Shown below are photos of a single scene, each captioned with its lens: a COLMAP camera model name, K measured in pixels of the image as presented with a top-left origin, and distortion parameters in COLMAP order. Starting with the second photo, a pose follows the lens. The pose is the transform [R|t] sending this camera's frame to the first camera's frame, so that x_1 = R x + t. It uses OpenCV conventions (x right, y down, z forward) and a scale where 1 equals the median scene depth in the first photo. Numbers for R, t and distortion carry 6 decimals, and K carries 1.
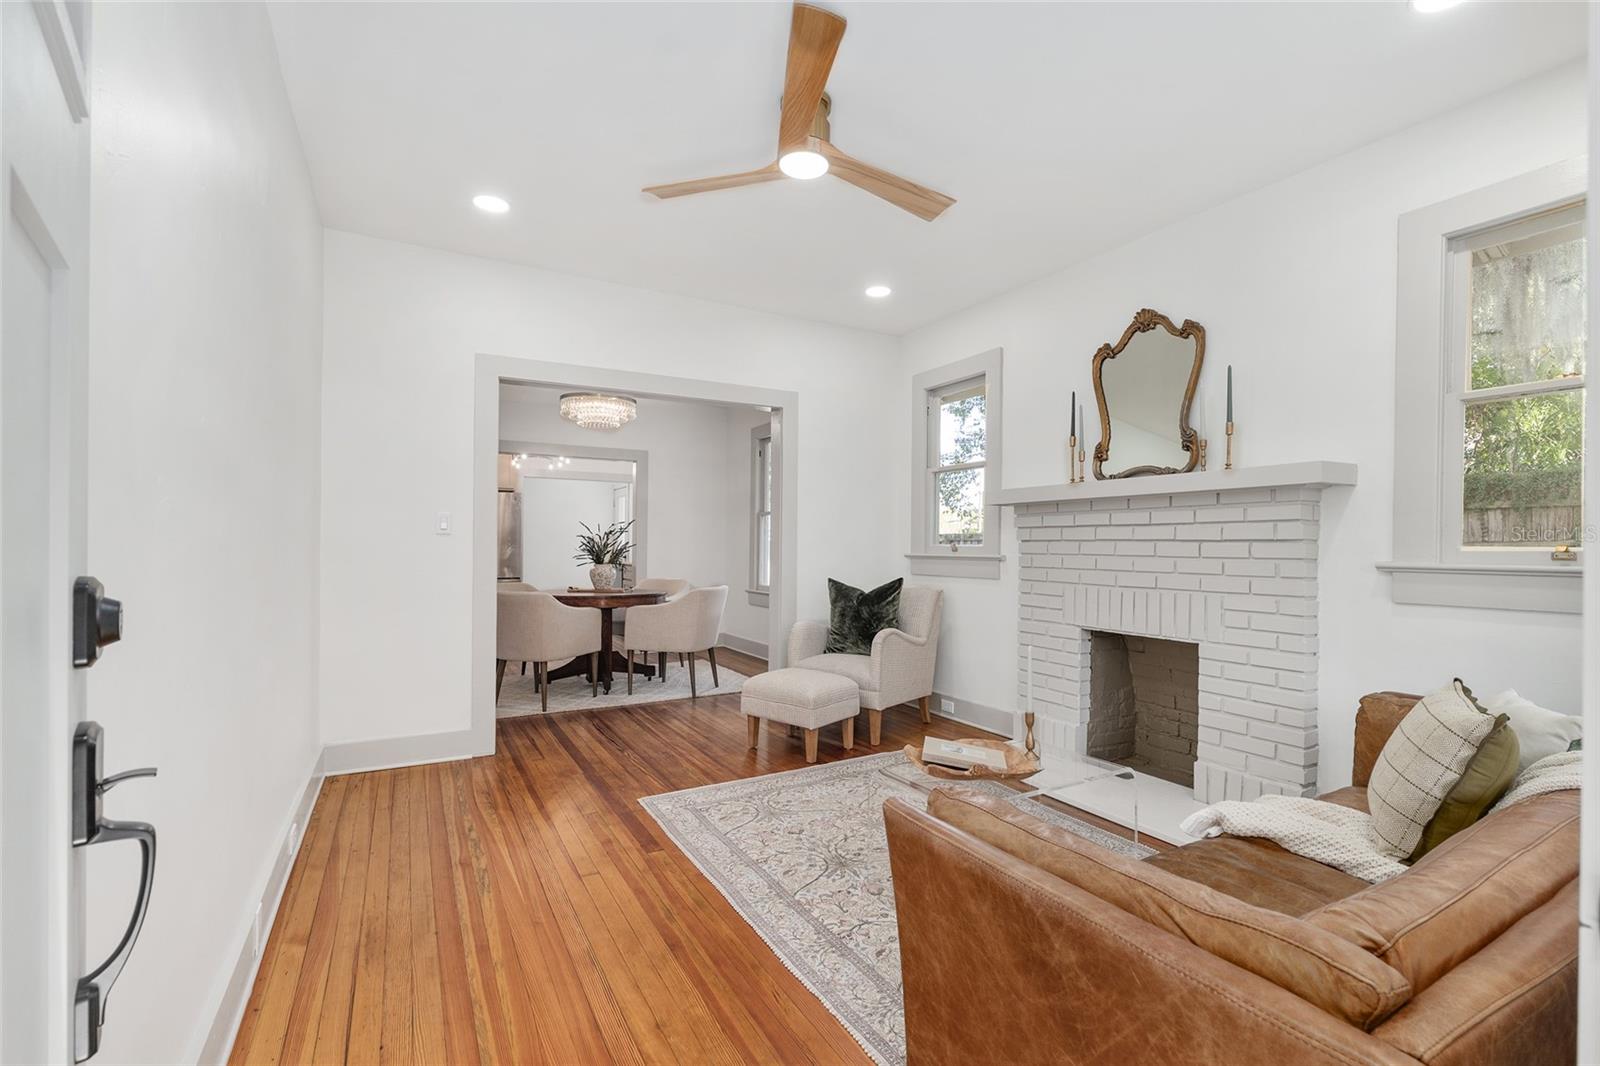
lens RADIAL K [[695.8, 0, 805.4], [0, 695.8, 543.7], [0, 0, 1]] dist [-0.017342, -0.000135]
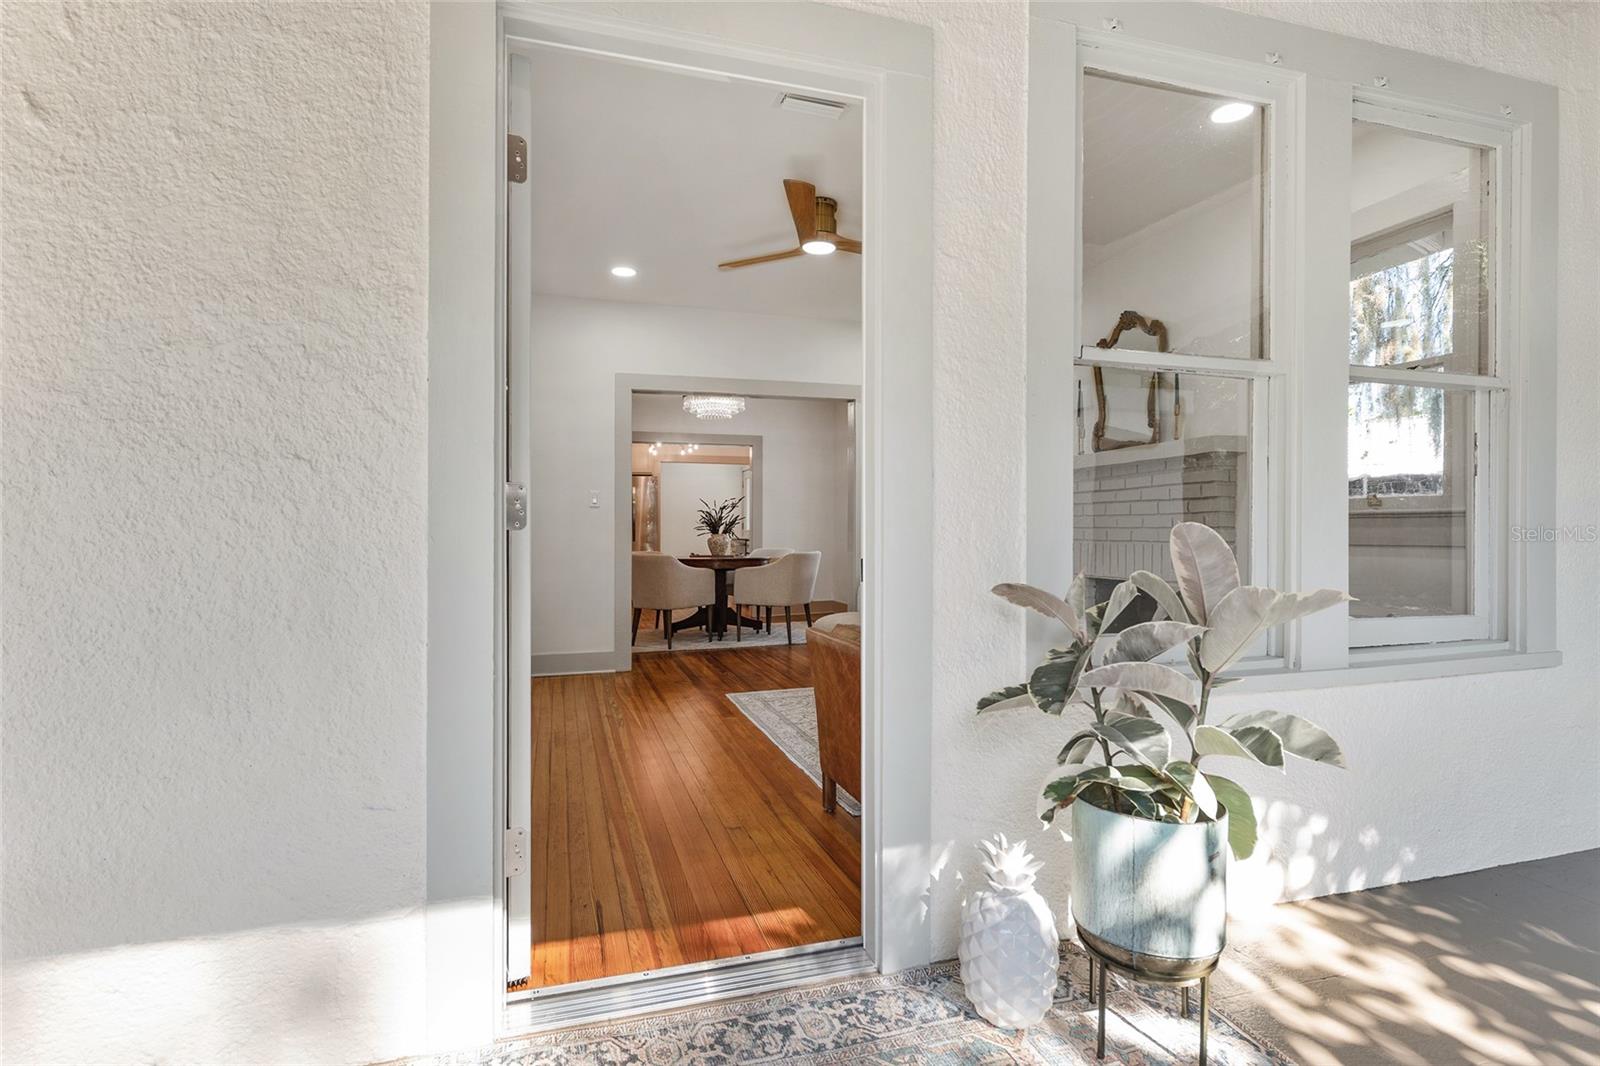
lens RADIAL K [[773.6, 0, 802.2], [0, 773.6, 524.7], [0, 0, 1]] dist [-0.001272, -0.000169]
pose [[0.976471, -0.010728, -0.215380, 0.201504], [0.009681, 0.999936, -0.005916, 0.033929], [0.215430, 0.003691, 0.976512, -0.394644]]
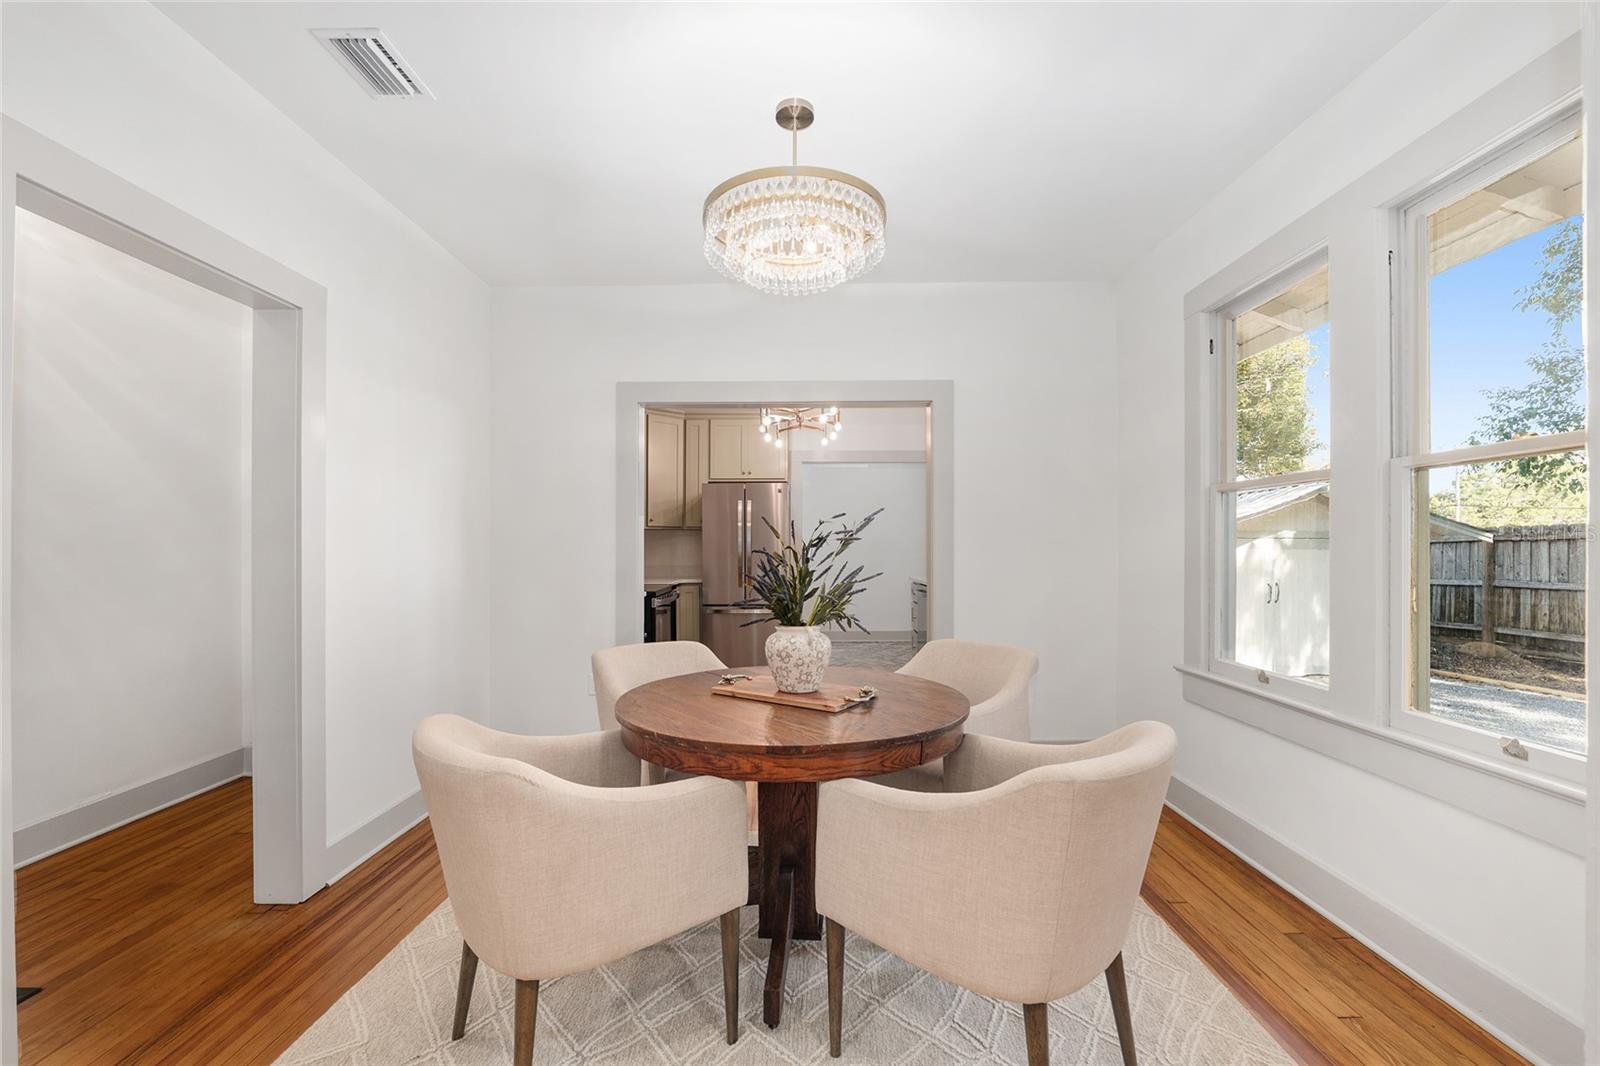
lens RADIAL K [[650.9, 0, 790.6], [0, 650.9, 539.2], [0, 0, 1]] dist [-0.003223, -0.000465]
pose [[0.861754, -0.014743, -0.507111, -0.169226], [0.011818, 0.999890, -0.008988, -0.021741], [0.507188, 0.001752, 0.861834, 1.029552]]
